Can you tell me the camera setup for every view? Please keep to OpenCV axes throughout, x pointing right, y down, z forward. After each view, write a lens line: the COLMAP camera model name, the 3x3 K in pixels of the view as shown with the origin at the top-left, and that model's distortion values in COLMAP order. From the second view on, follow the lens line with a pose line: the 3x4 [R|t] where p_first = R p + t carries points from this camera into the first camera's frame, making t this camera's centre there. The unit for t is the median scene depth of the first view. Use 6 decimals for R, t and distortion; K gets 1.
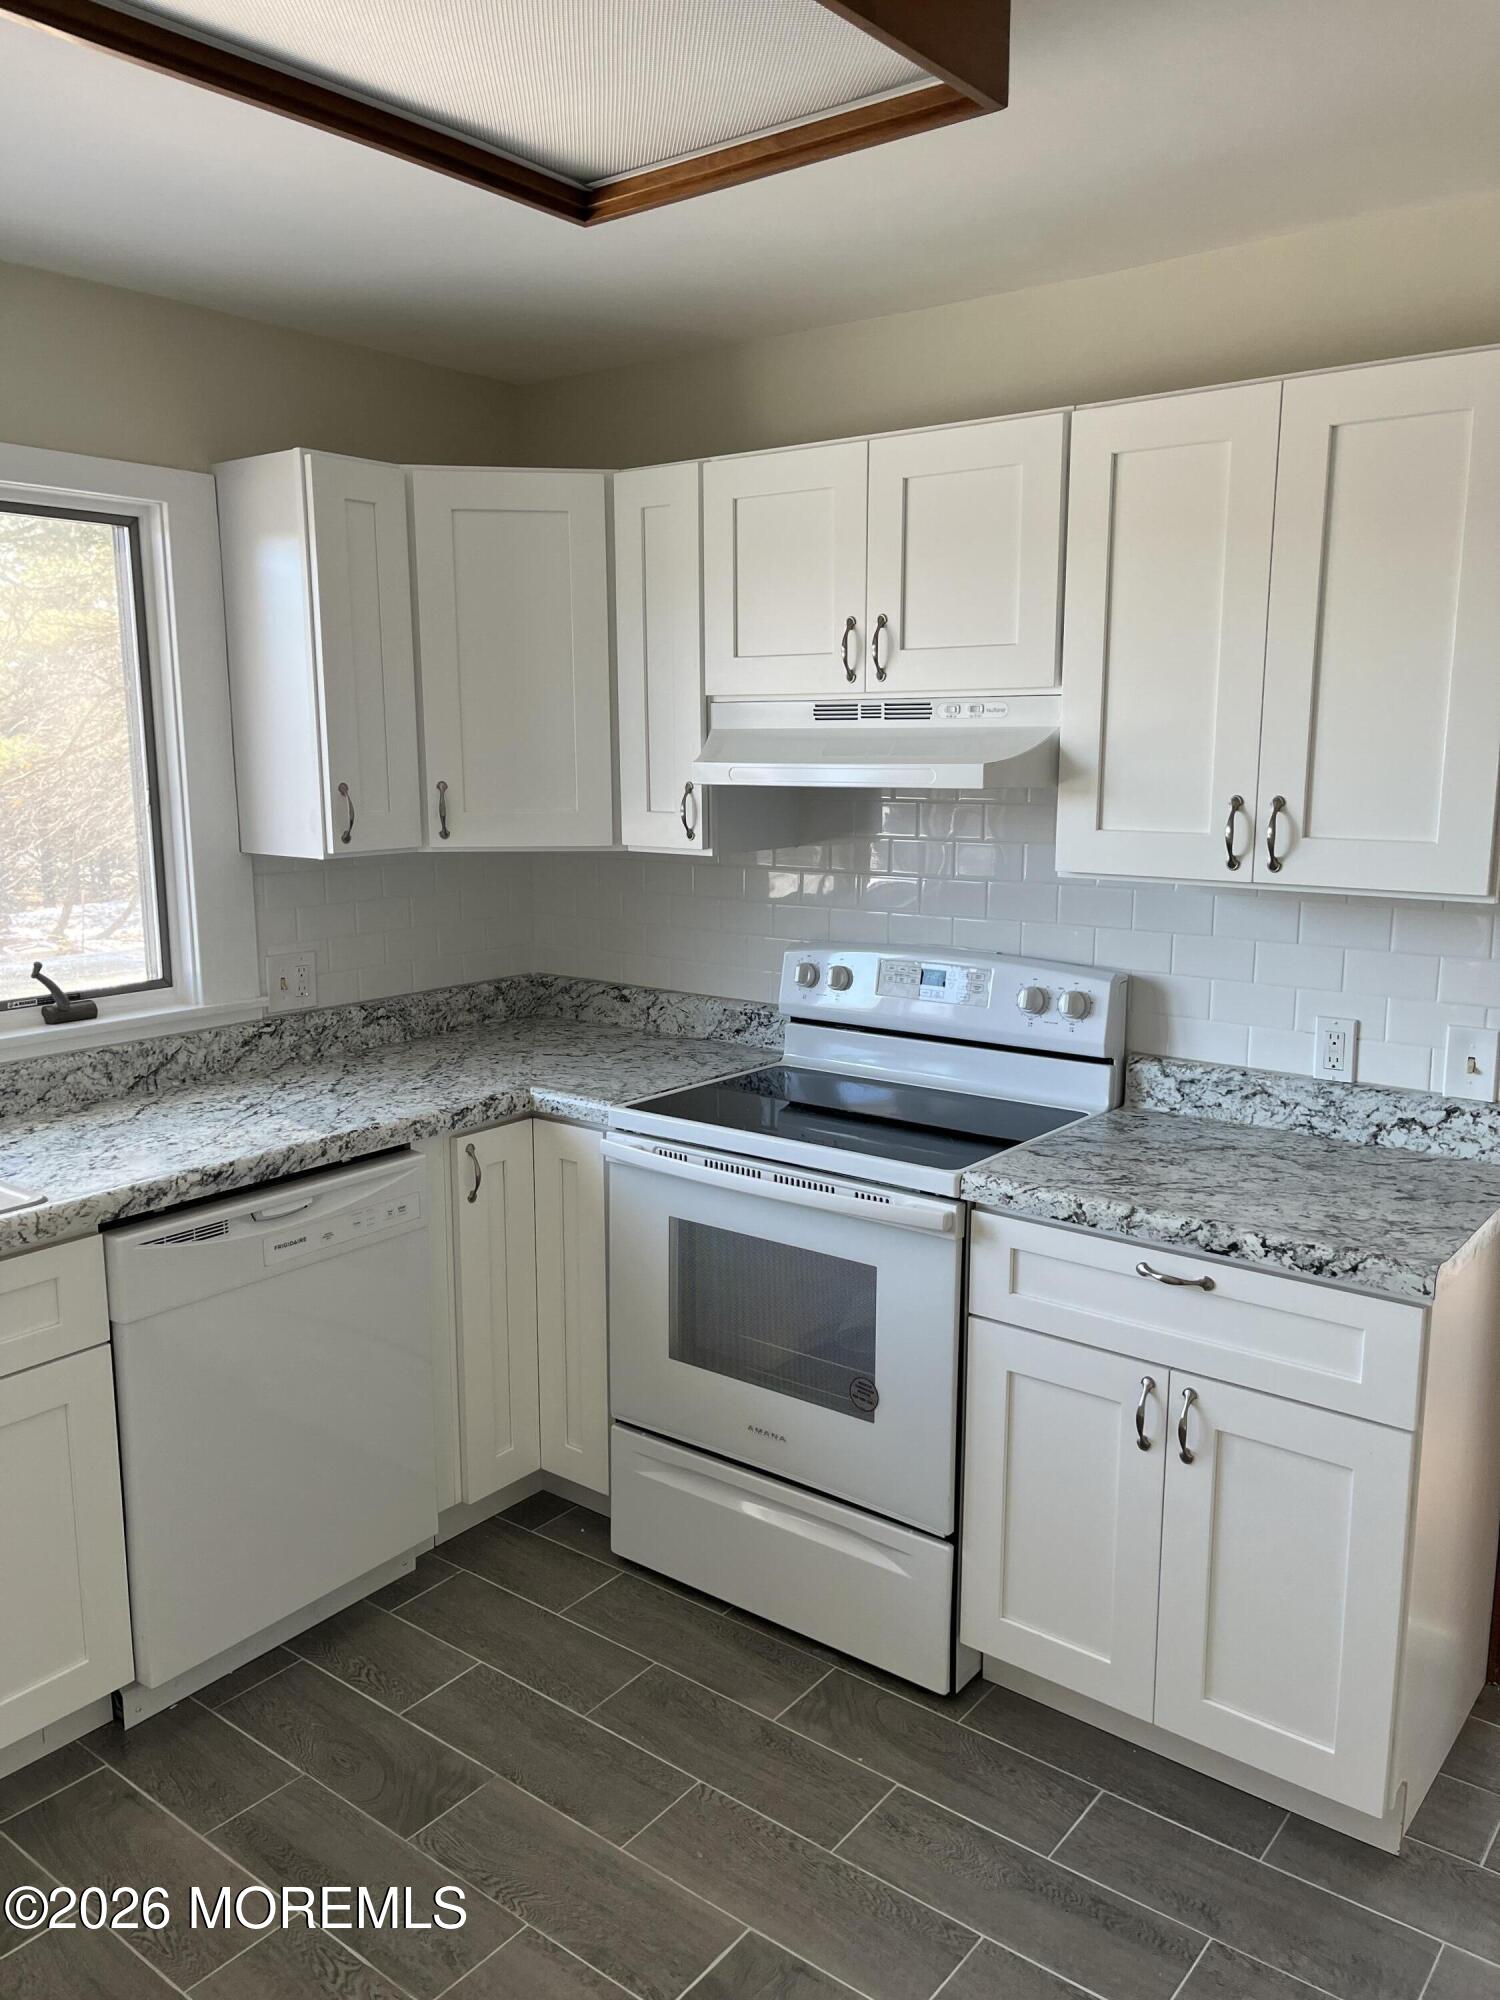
lens RADIAL K [[1511.8, 0, 801.4], [0, 1511.8, 1018.0], [0, 0, 1]] dist [0.013977, -0.002177]
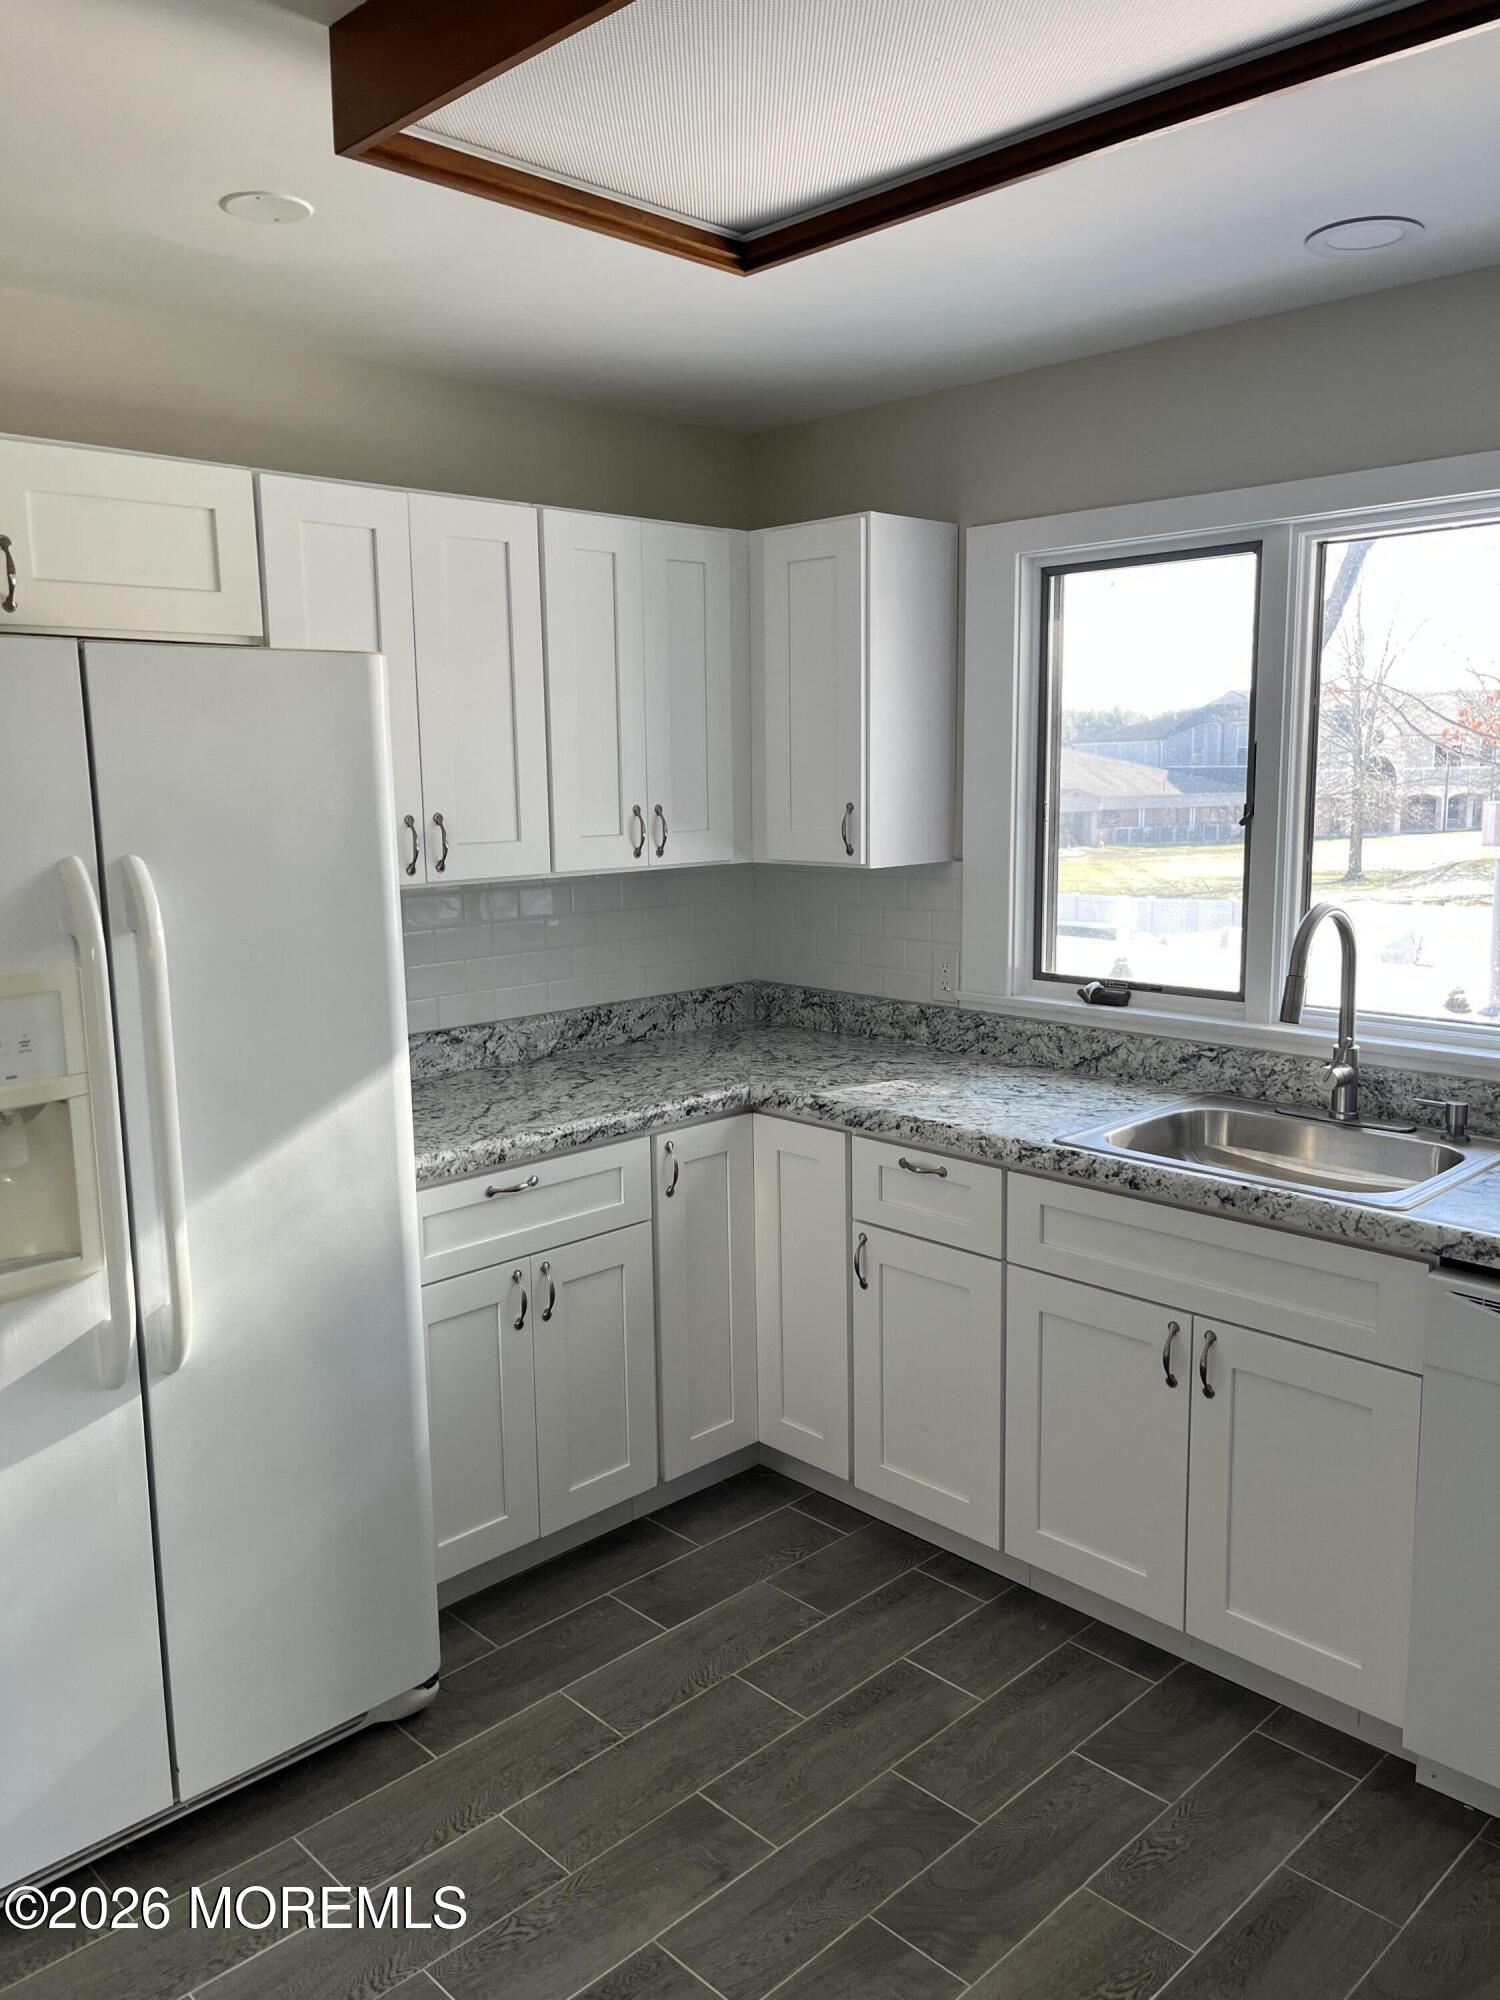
lens RADIAL K [[1511.8, 0, 809.6], [0, 1511.8, 999.2], [0, 0, 1]] dist [0.013977, -0.002177]
pose [[-0.135750, 0.154697, -0.978591, 0.704028], [-0.171255, 0.969203, 0.176970, -0.172287], [0.975830, 0.191612, -0.105077, 0.931125]]
